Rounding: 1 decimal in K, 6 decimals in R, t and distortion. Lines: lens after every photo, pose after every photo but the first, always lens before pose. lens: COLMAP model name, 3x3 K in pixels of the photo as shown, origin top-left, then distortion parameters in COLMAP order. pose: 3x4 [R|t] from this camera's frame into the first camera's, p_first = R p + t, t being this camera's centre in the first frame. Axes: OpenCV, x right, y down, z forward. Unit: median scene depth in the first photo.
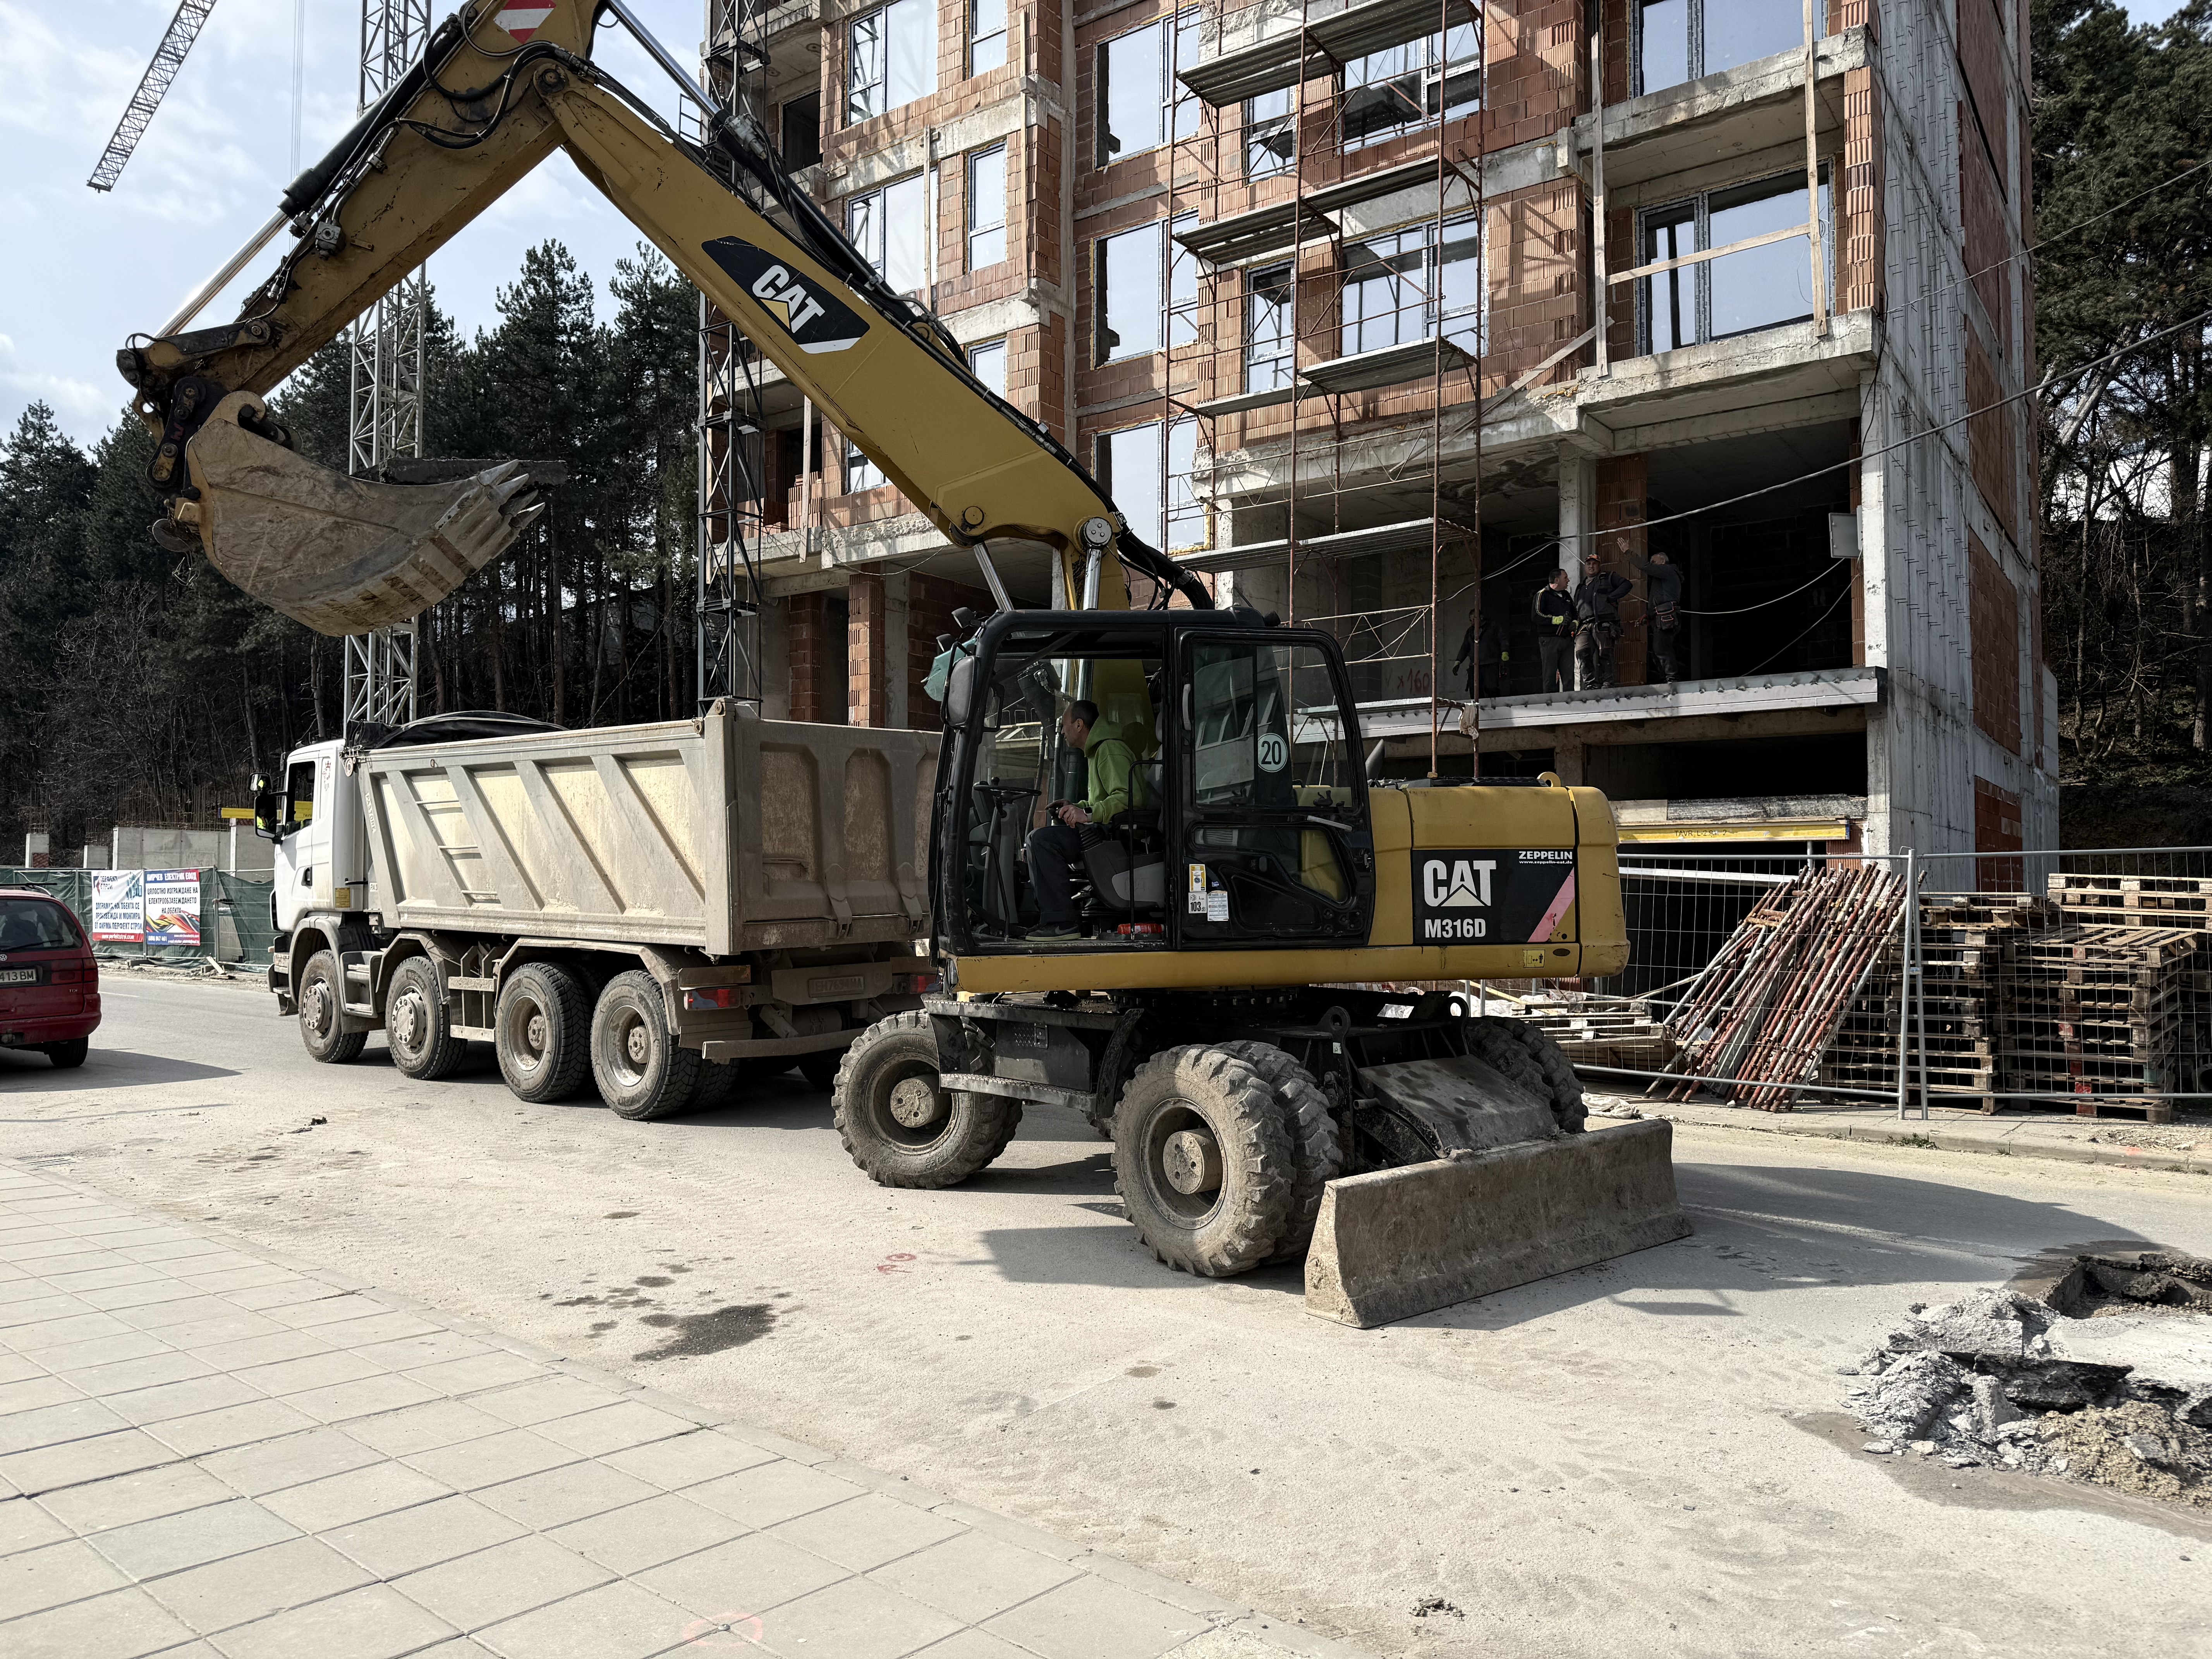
lens RADIAL K [[1566.3, 0, 1100.4], [0, 1566.3, 831.7], [0, 0, 1]] dist [0.054810, -0.058459]
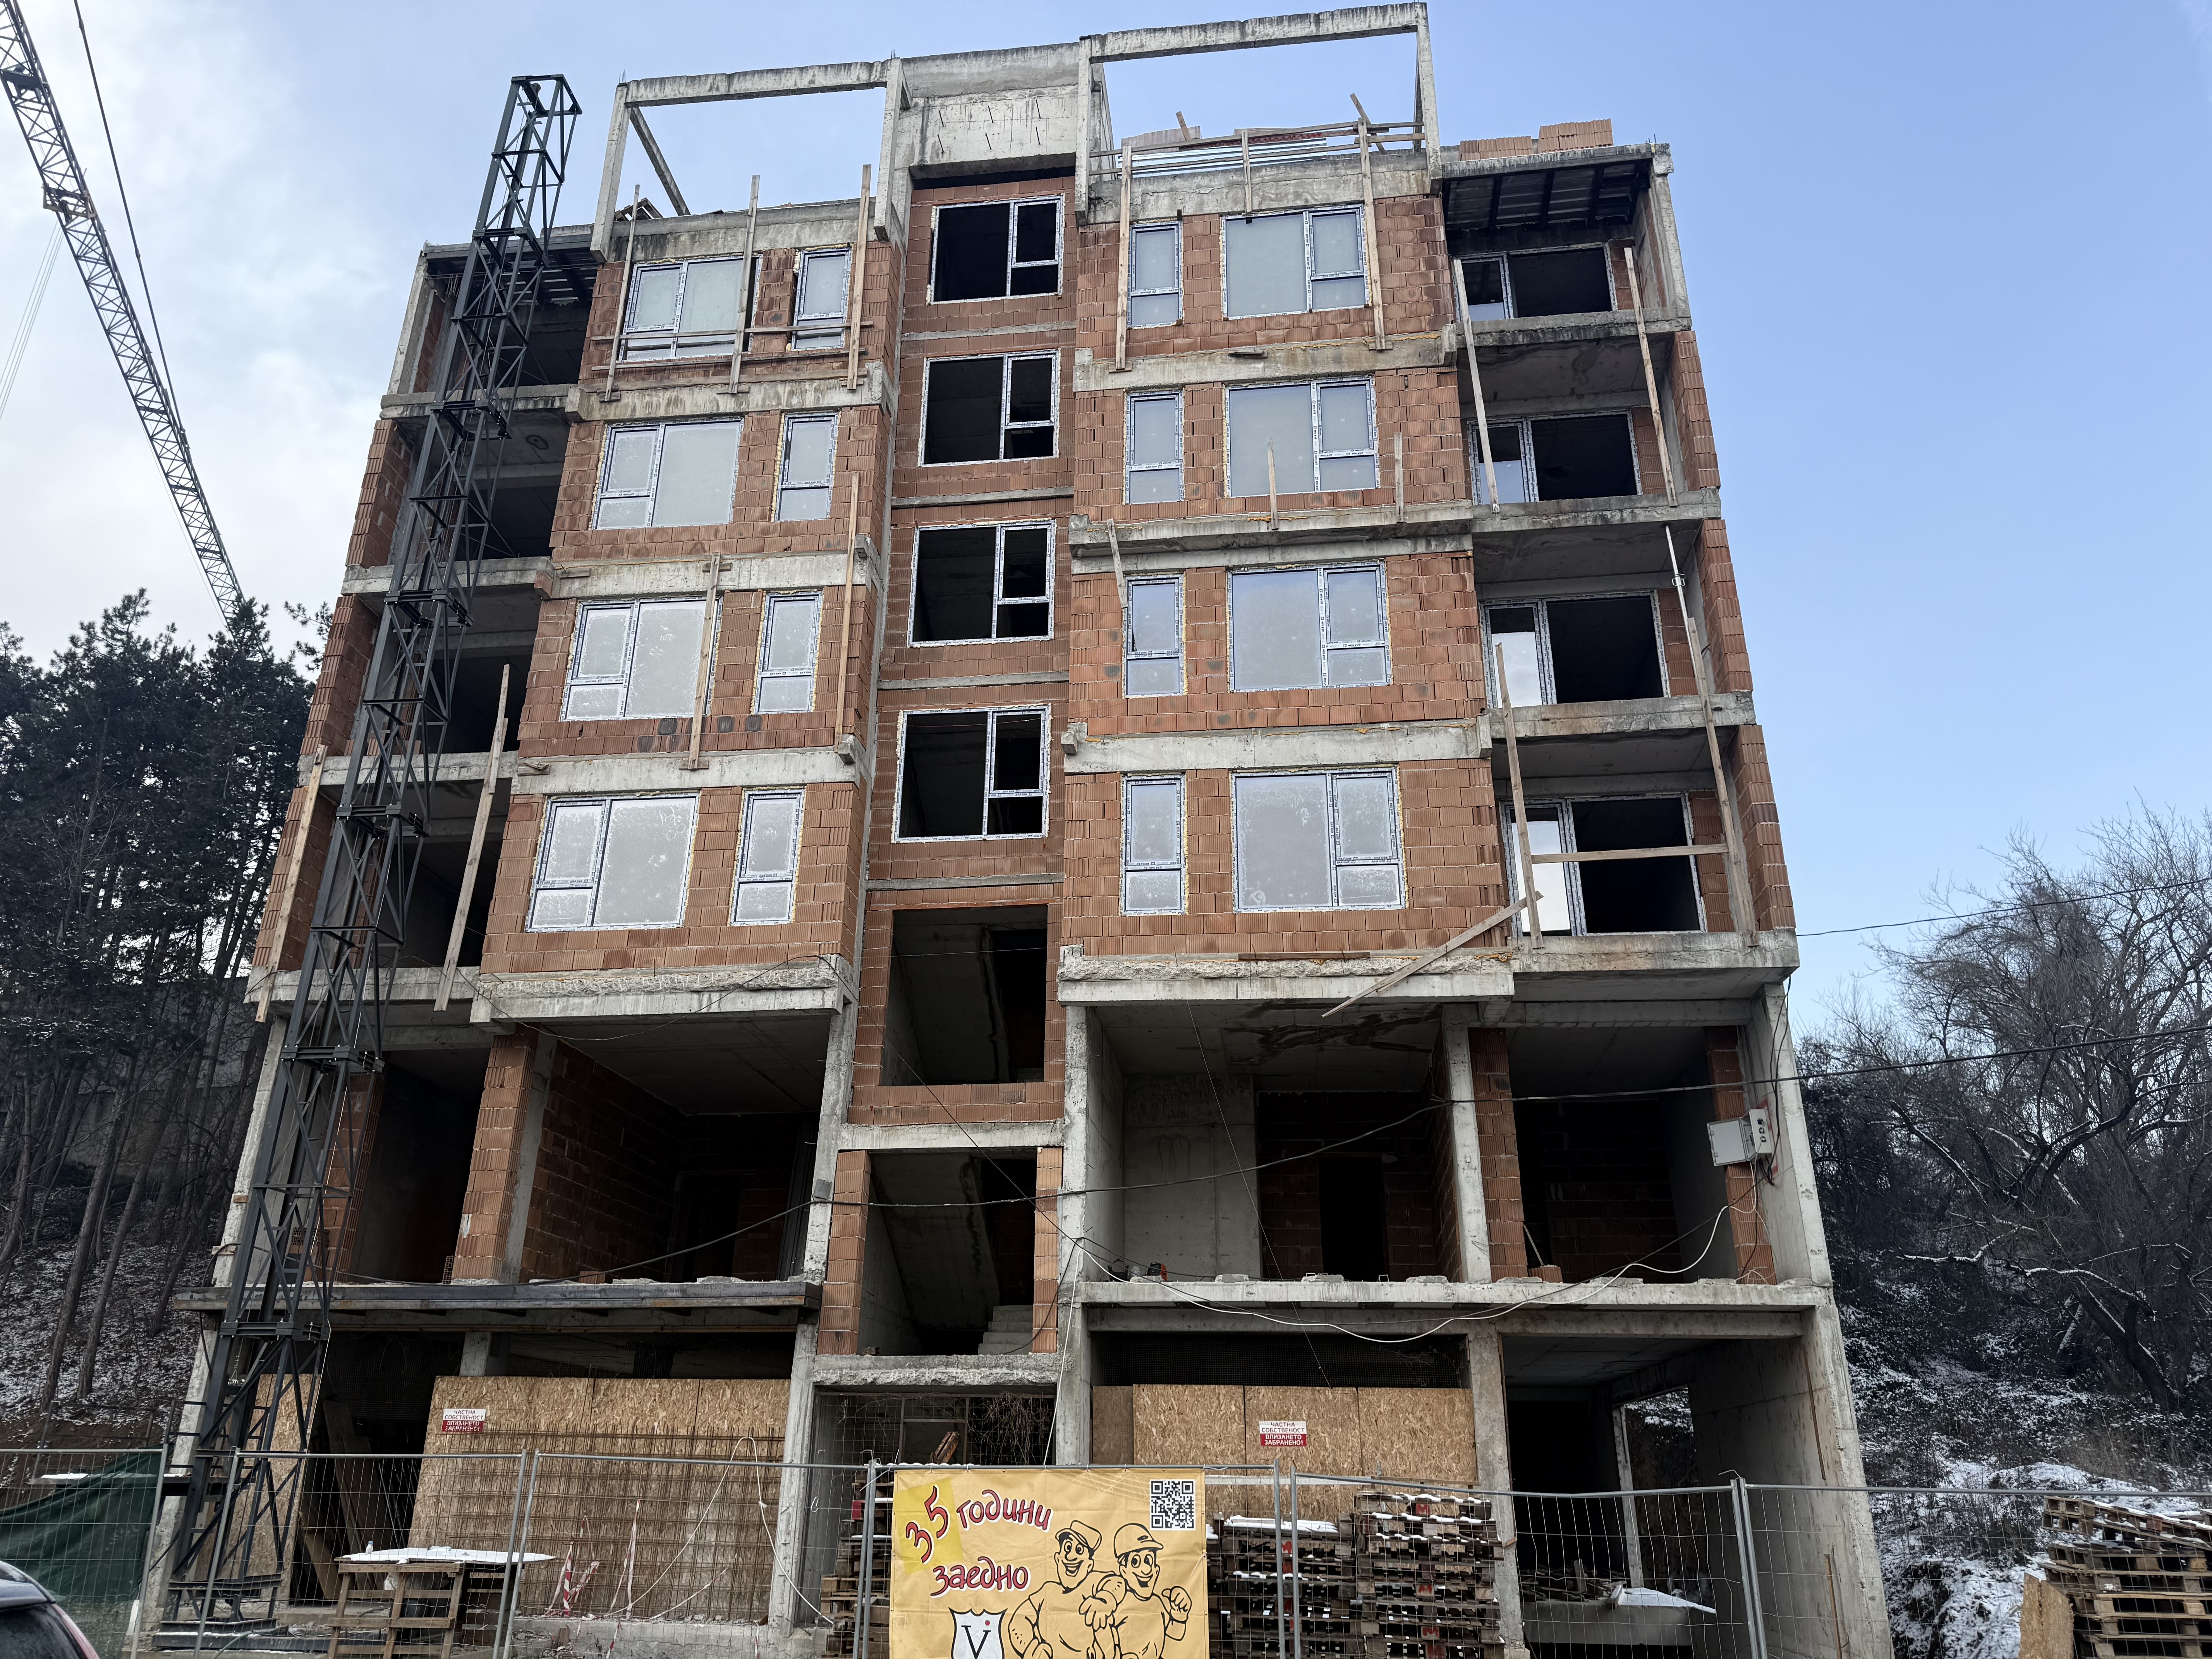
lens RADIAL K [[1566.3, 0, 1177.5], [0, 1566.3, 869.8], [0, 0, 1]] dist [0.054810, -0.058459]
pose [[0.872454, 0.181804, 0.453620, -0.356495], [-0.029717, 0.946244, -0.322085, -0.005268], [-0.487792, 0.267525, 0.830957, 0.270297]]
